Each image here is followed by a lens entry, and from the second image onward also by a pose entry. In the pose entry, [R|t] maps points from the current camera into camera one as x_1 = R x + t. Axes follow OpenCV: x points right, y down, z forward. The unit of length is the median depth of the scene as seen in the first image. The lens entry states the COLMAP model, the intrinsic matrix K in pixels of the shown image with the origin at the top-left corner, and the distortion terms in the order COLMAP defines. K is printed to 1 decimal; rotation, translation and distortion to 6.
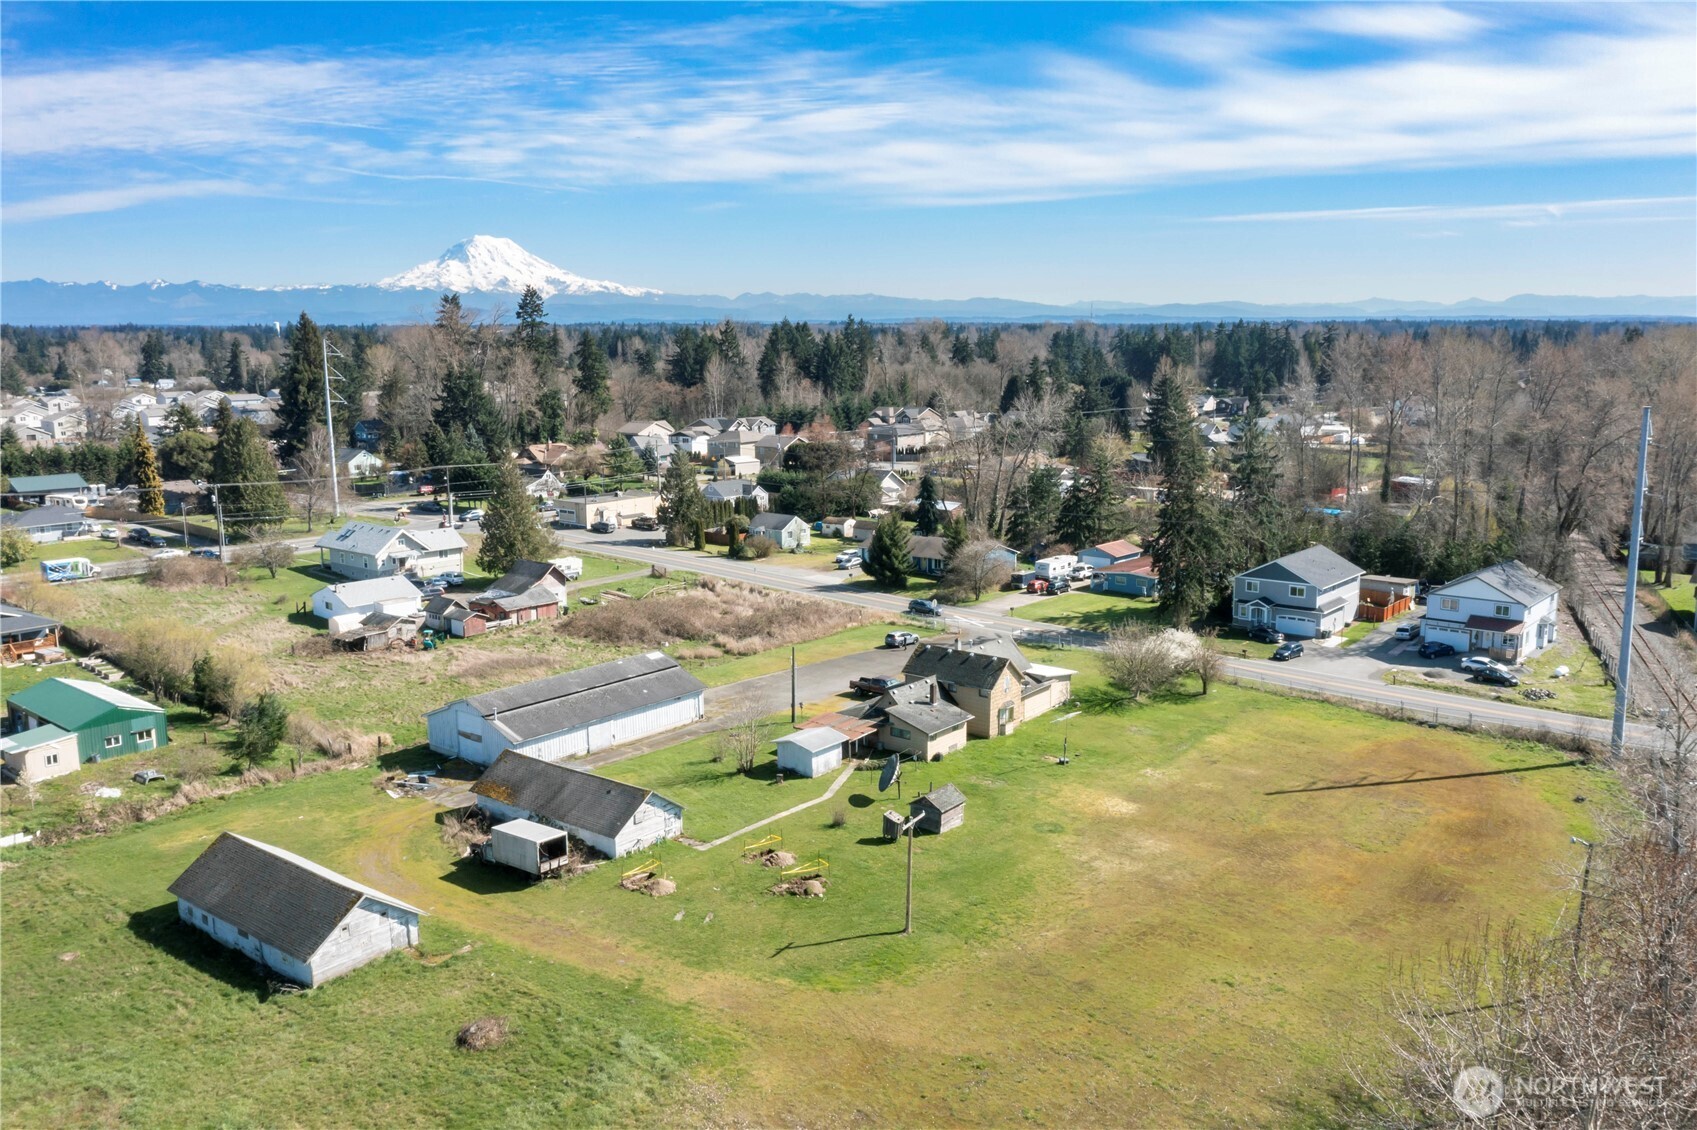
lens RADIAL K [[1345.4, 0, 842.9], [0, 1345.4, 564.3], [0, 0, 1]] dist [0.002057, 0.003675]
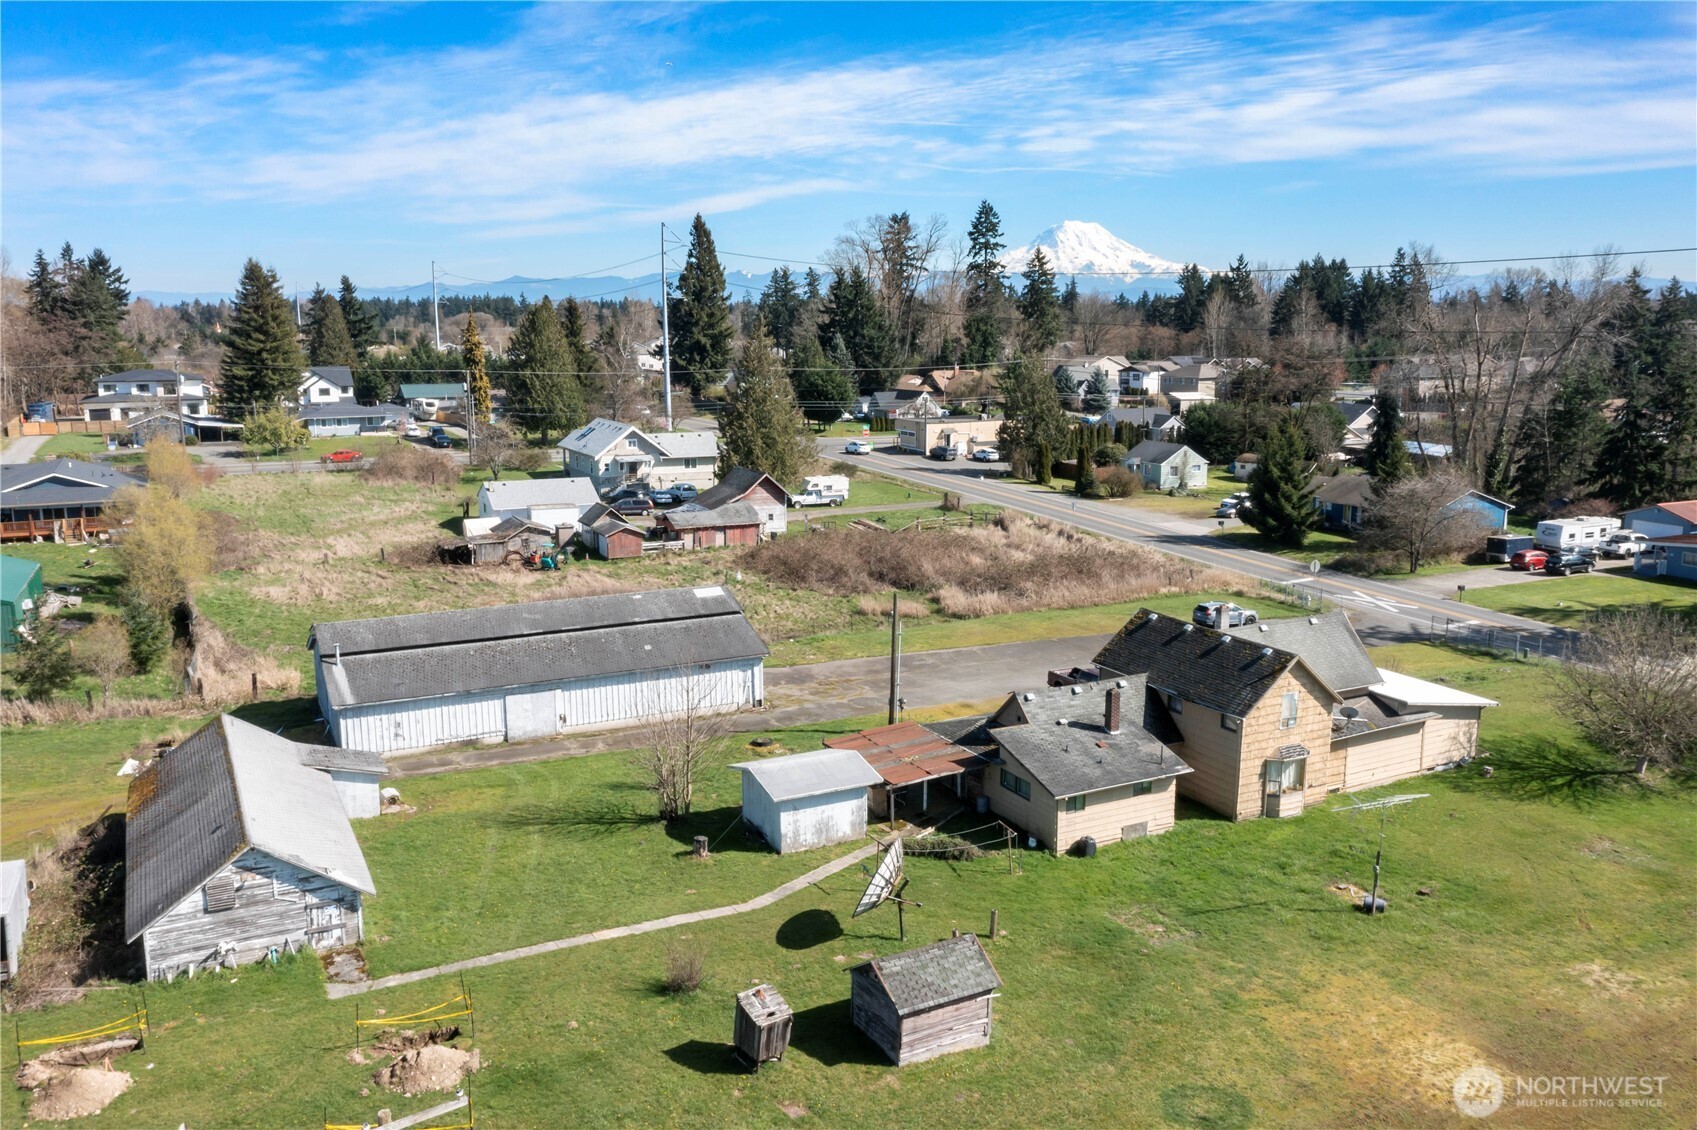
lens RADIAL K [[1345.4, 0, 854.7], [0, 1345.4, 564.9], [0, 0, 1]] dist [0.002057, 0.003675]
pose [[0.916609, 0.076379, -0.392422, 0.119862], [-0.071887, 0.997070, 0.026154, 0.028385], [0.393270, 0.004237, 0.919413, 0.380818]]
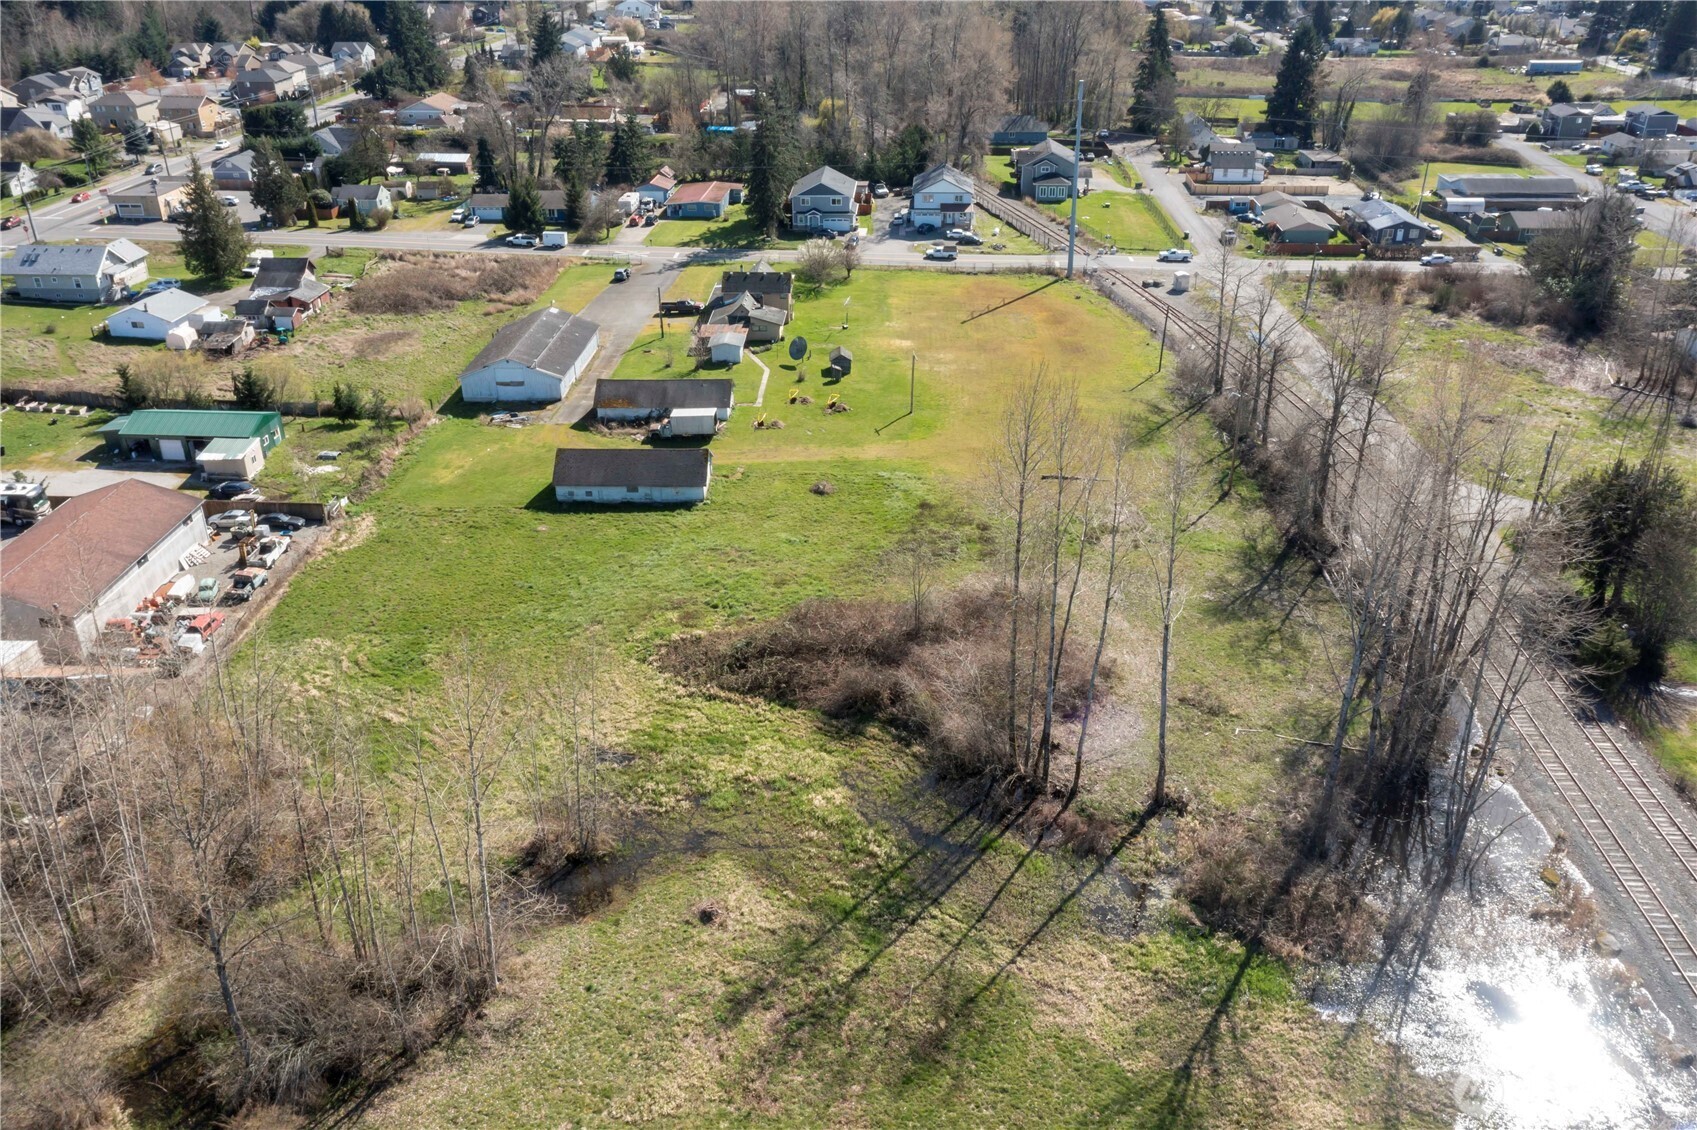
lens RADIAL K [[1345.4, 0, 854.6], [0, 1345.4, 562.8], [0, 0, 1]] dist [0.002057, 0.003675]
pose [[0.795015, -0.273048, 0.541661, -0.576126], [0.102669, 0.940647, 0.323484, -0.084926], [-0.597838, -0.201563, 0.775862, -0.267354]]
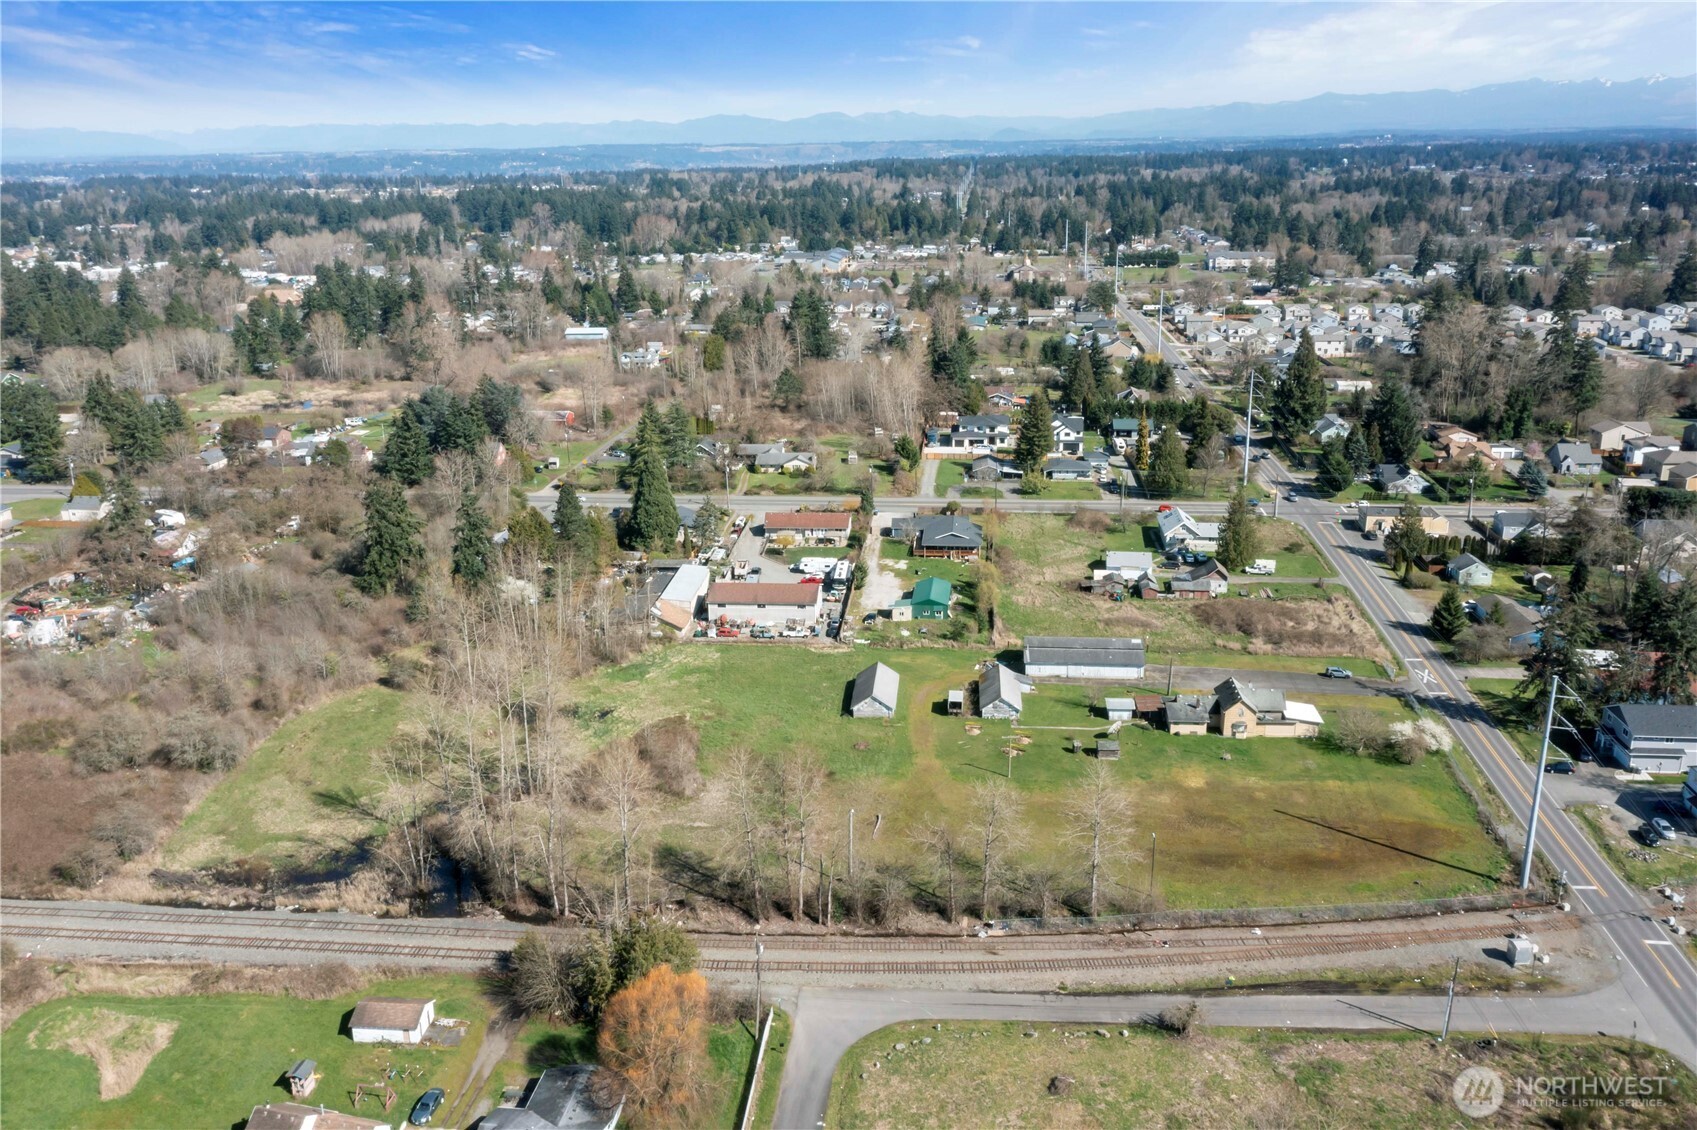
lens RADIAL K [[1345.4, 0, 846.7], [0, 1345.4, 558.1], [0, 0, 1]] dist [0.002057, 0.003675]
pose [[0.558135, 0.239862, -0.794325, 0.910822], [-0.130381, 0.970766, 0.201529, -0.307774], [0.819443, -0.008915, 0.573092, -0.366713]]
